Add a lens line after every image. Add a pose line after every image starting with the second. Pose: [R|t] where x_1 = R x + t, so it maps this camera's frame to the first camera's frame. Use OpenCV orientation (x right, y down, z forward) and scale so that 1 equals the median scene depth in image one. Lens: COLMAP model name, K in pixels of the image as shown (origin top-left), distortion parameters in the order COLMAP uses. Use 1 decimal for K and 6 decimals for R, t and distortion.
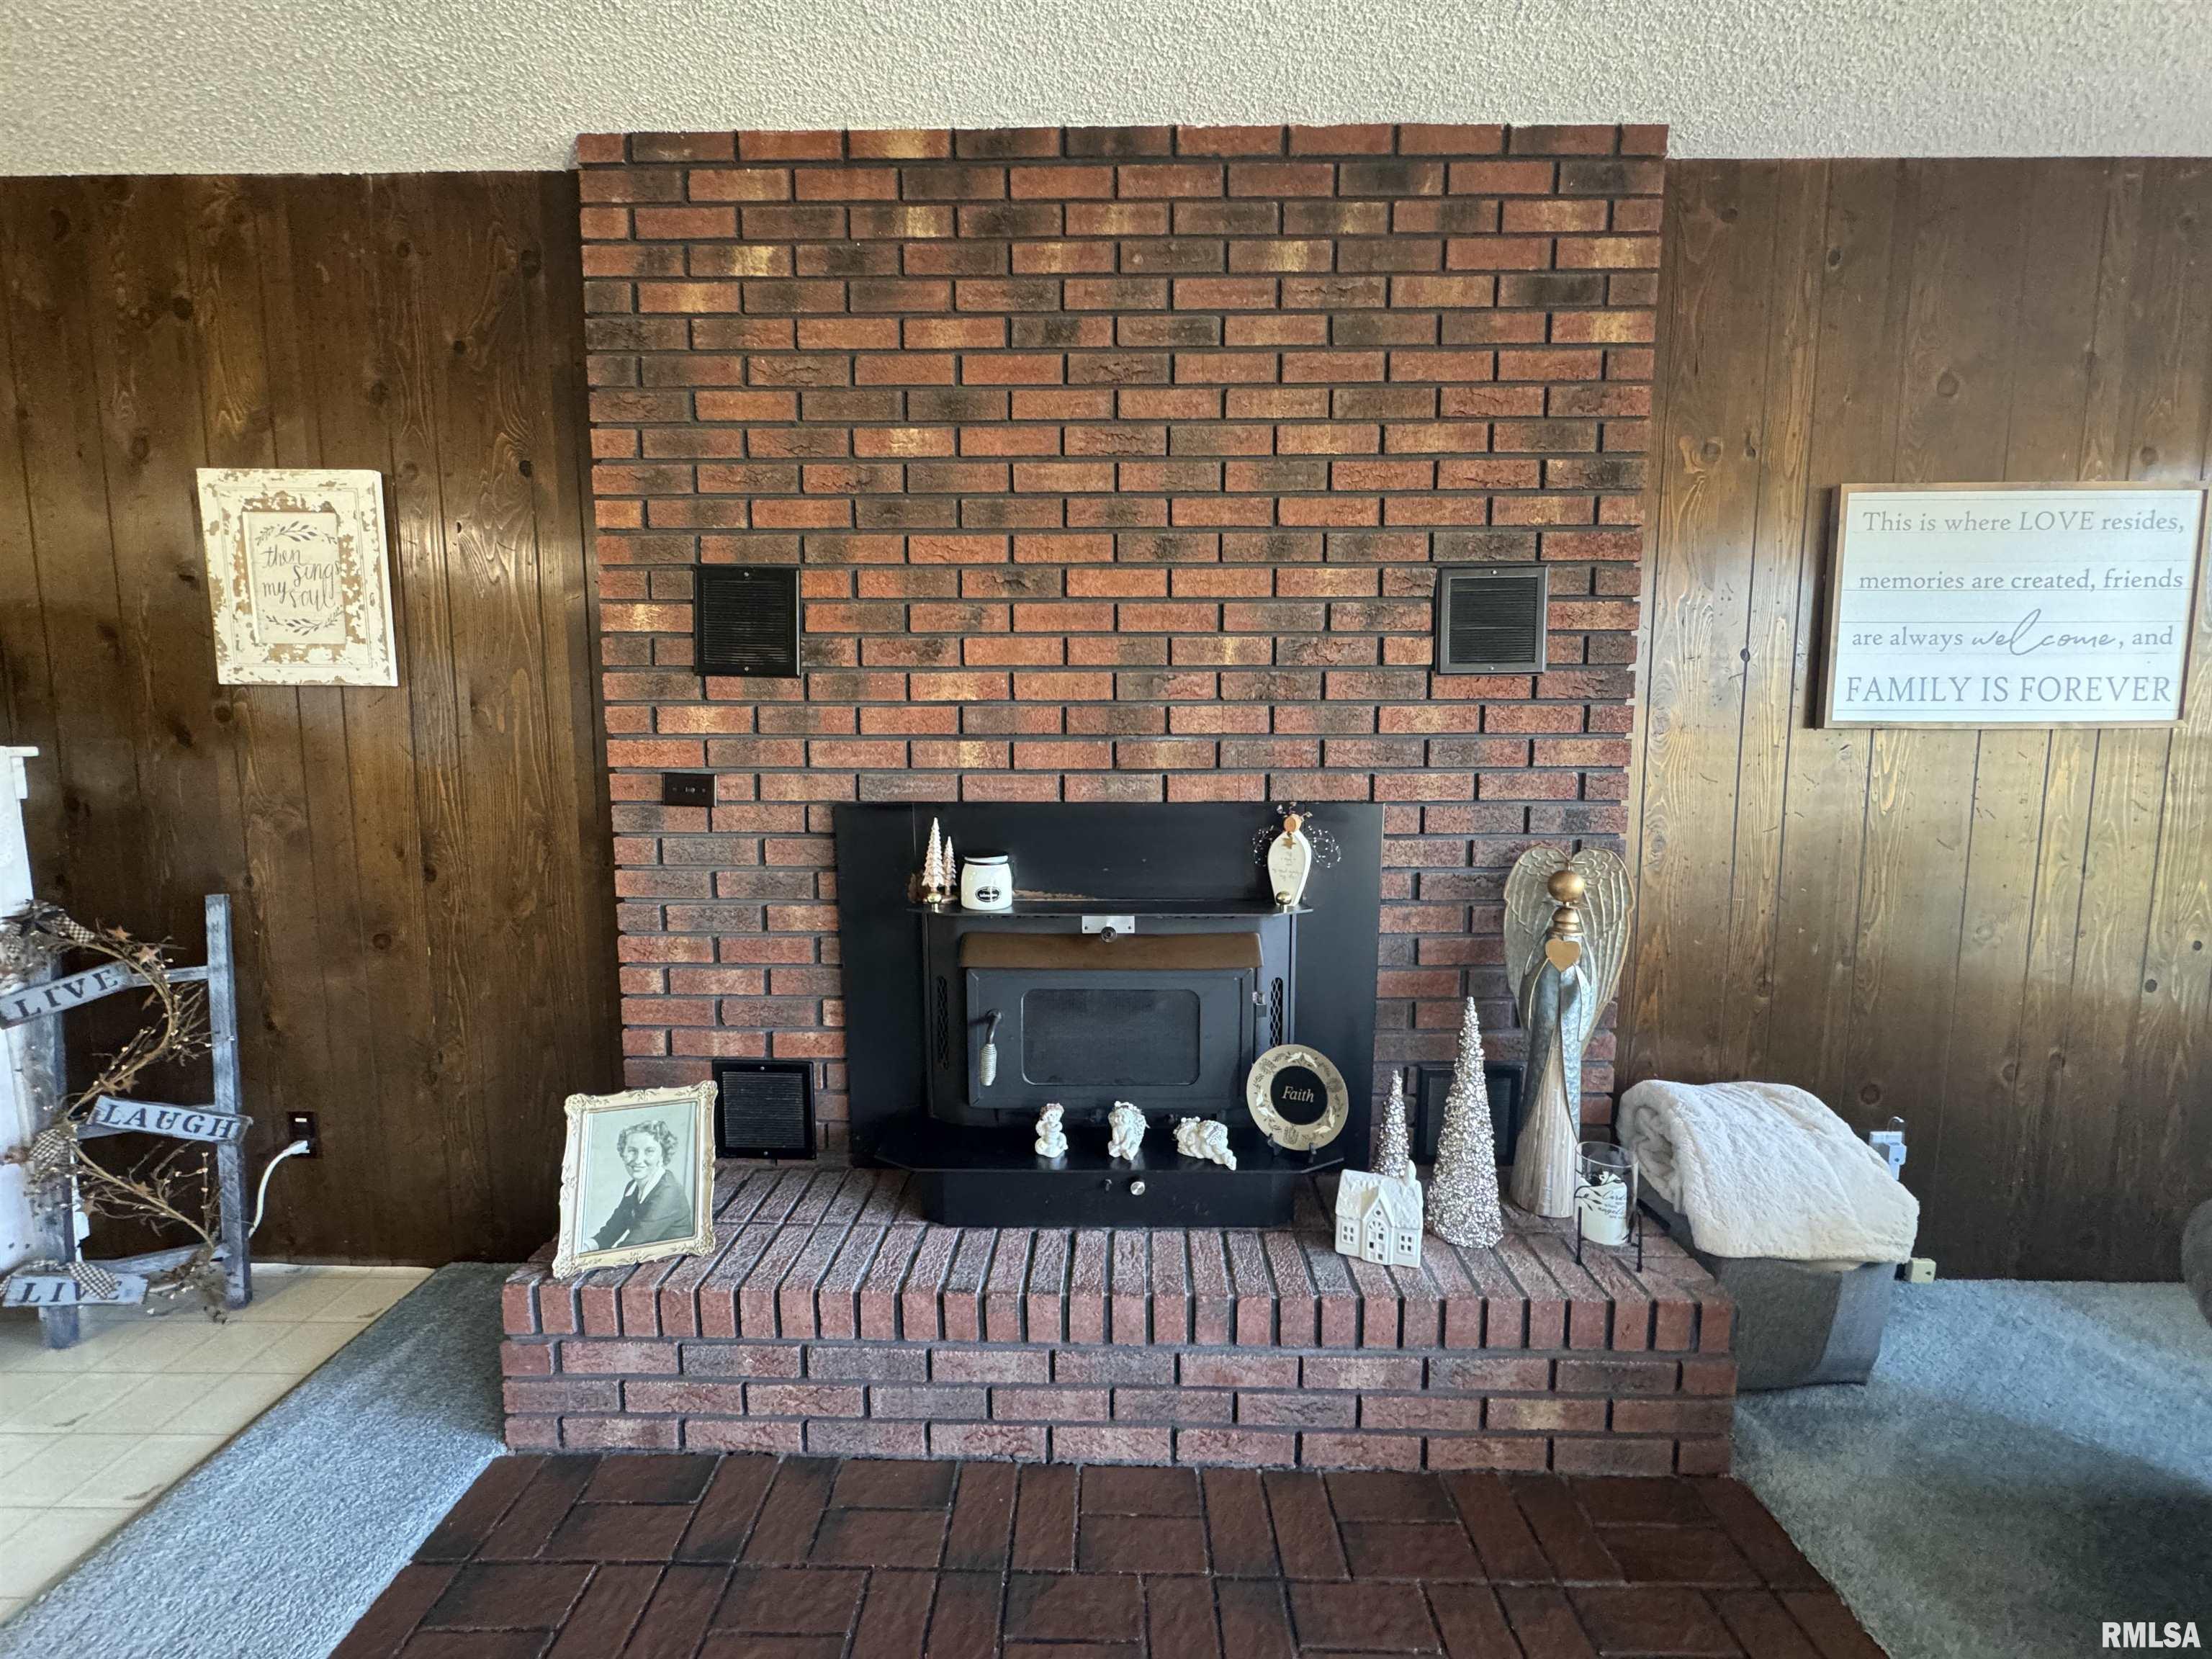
lens RADIAL K [[883.7, 0, 1106.0], [0, 883.7, 829.5], [0, 0, 1]] dist [-0.001955, -0.000139]
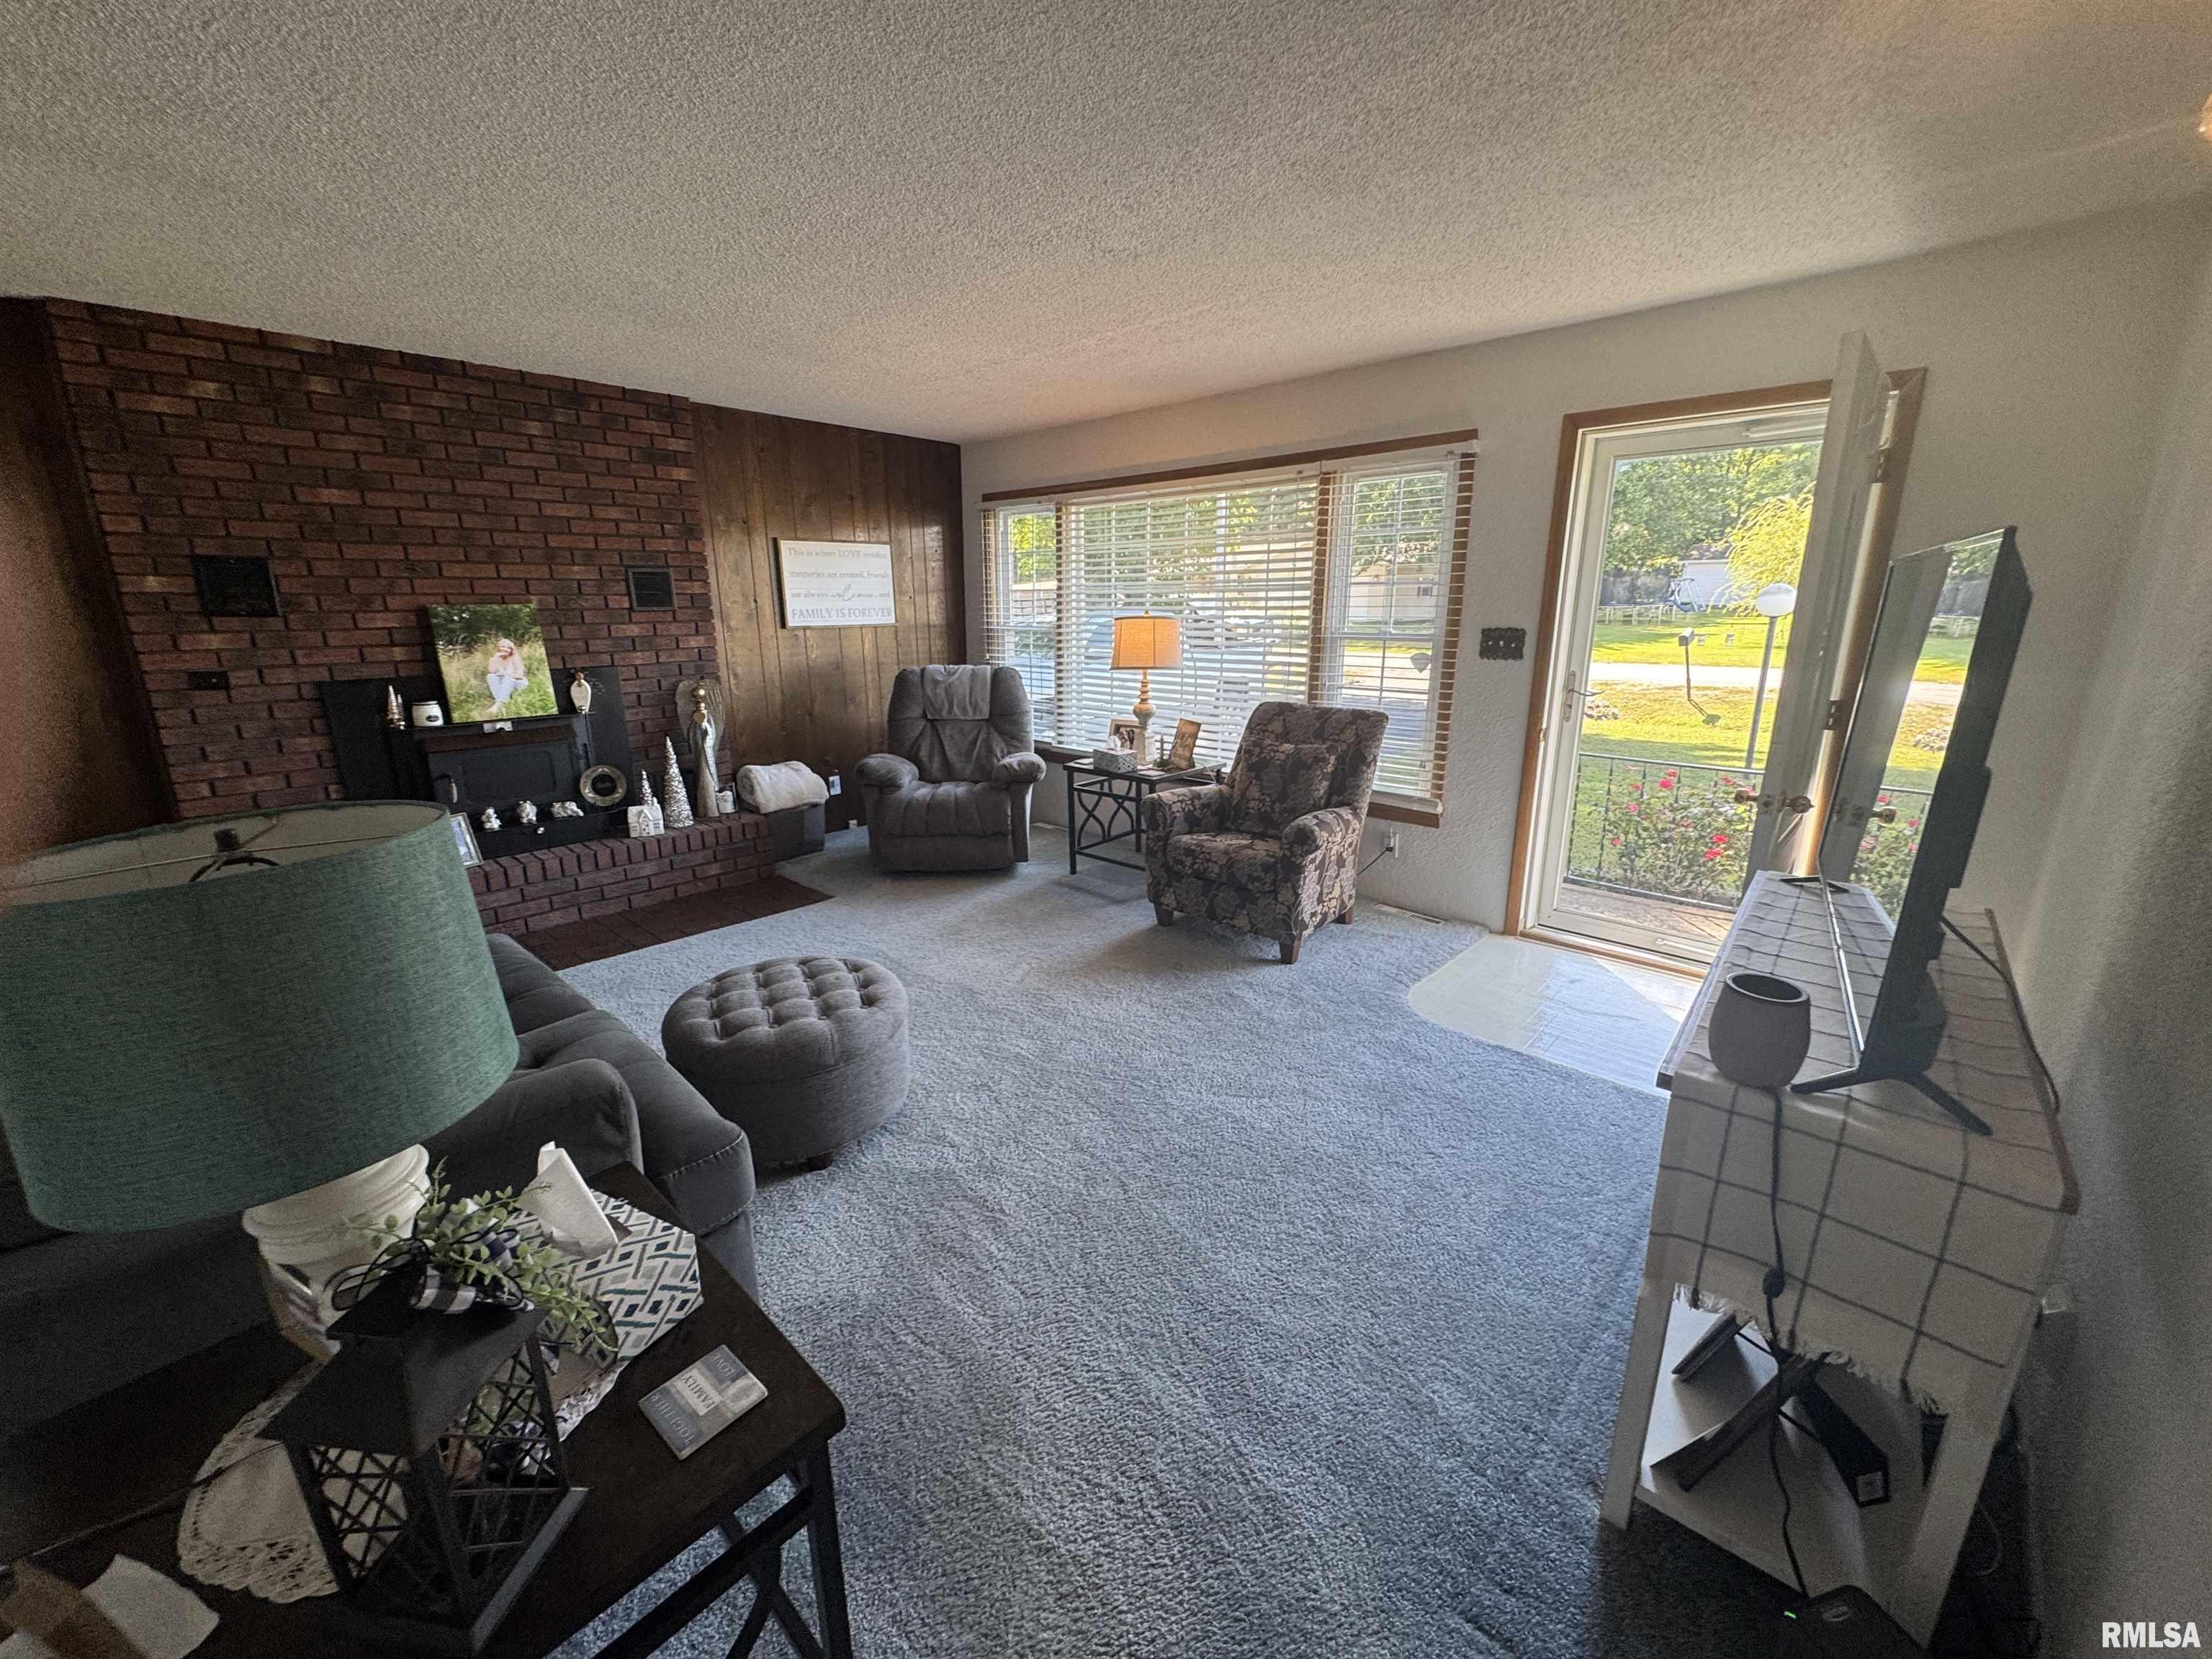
lens RADIAL K [[883.7, 0, 1106.0], [0, 883.7, 829.5], [0, 0, 1]] dist [-0.001955, -0.000139]
pose [[0.677327, -0.188438, 0.711139, -0.598359], [0.079963, 0.979770, 0.183459, 0.073353], [-0.731323, -0.067397, 0.678693, -1.683361]]
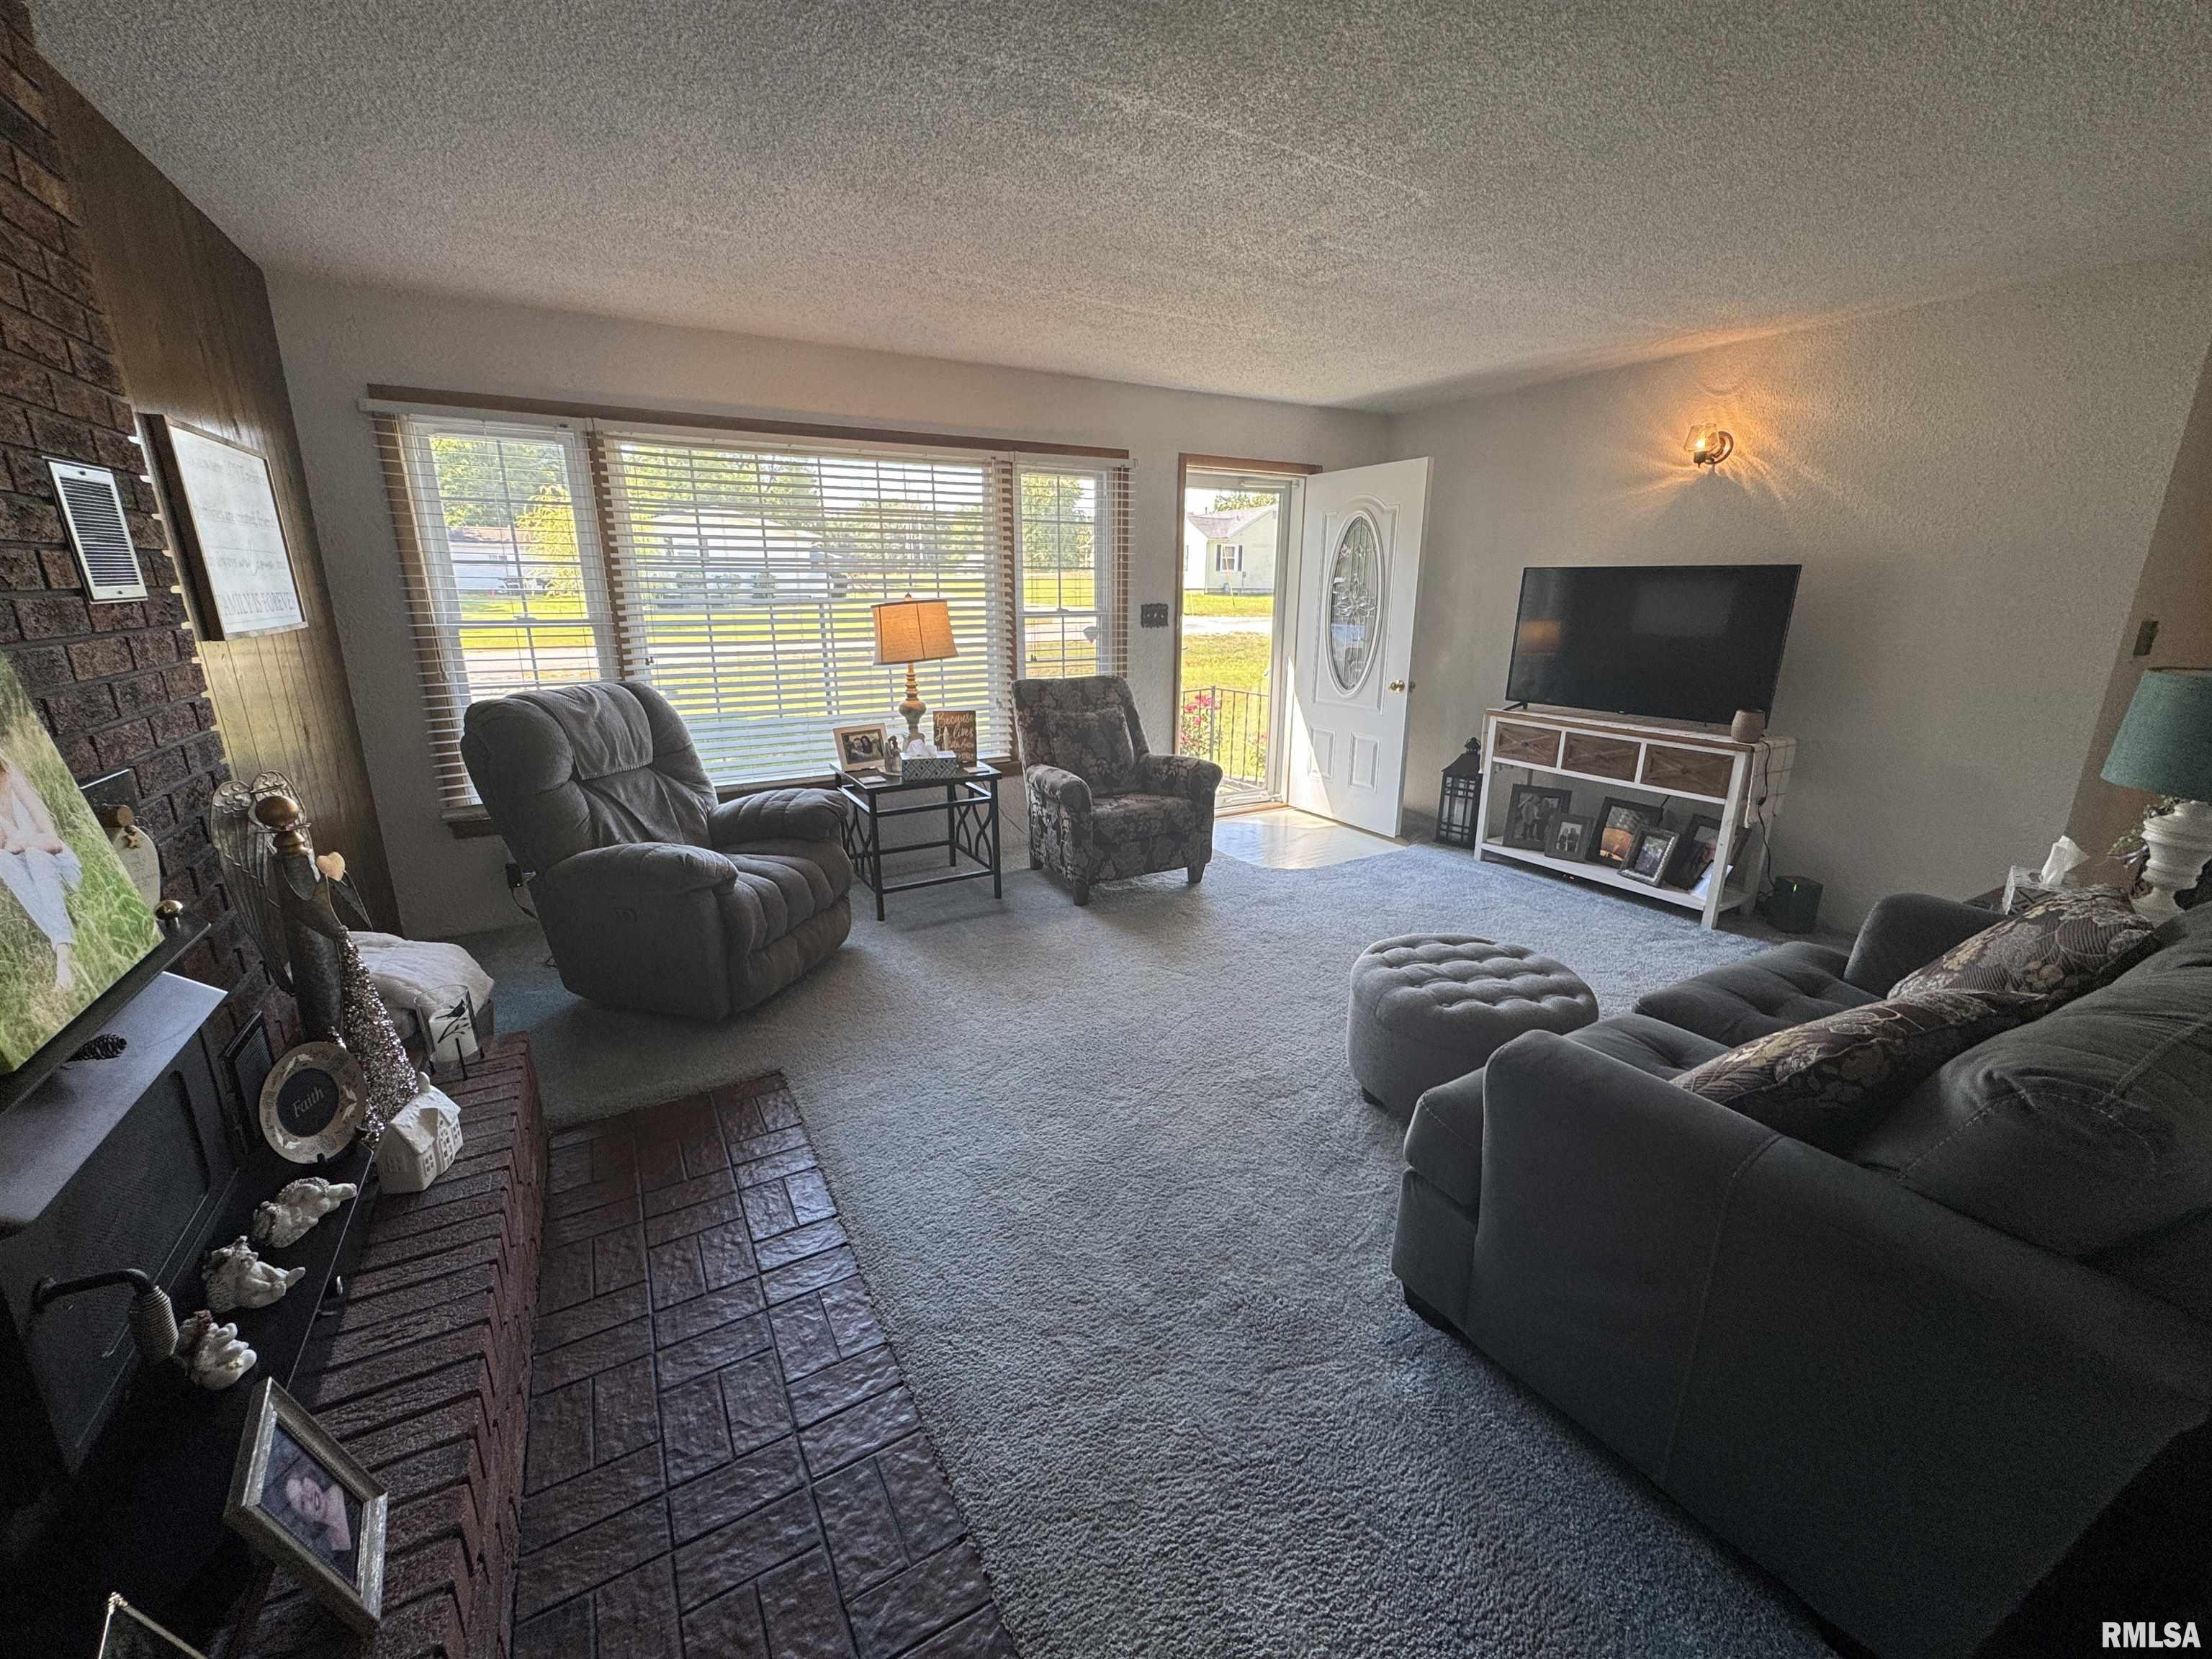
lens RADIAL K [[883.7, 0, 1106.0], [0, 883.7, 829.5], [0, 0, 1]] dist [-0.001955, -0.000139]
pose [[-0.512190, -0.229609, 0.827612, -0.796223], [0.086302, 0.944967, 0.315578, -0.153903], [-0.854525, 0.233060, -0.464187, 0.647897]]
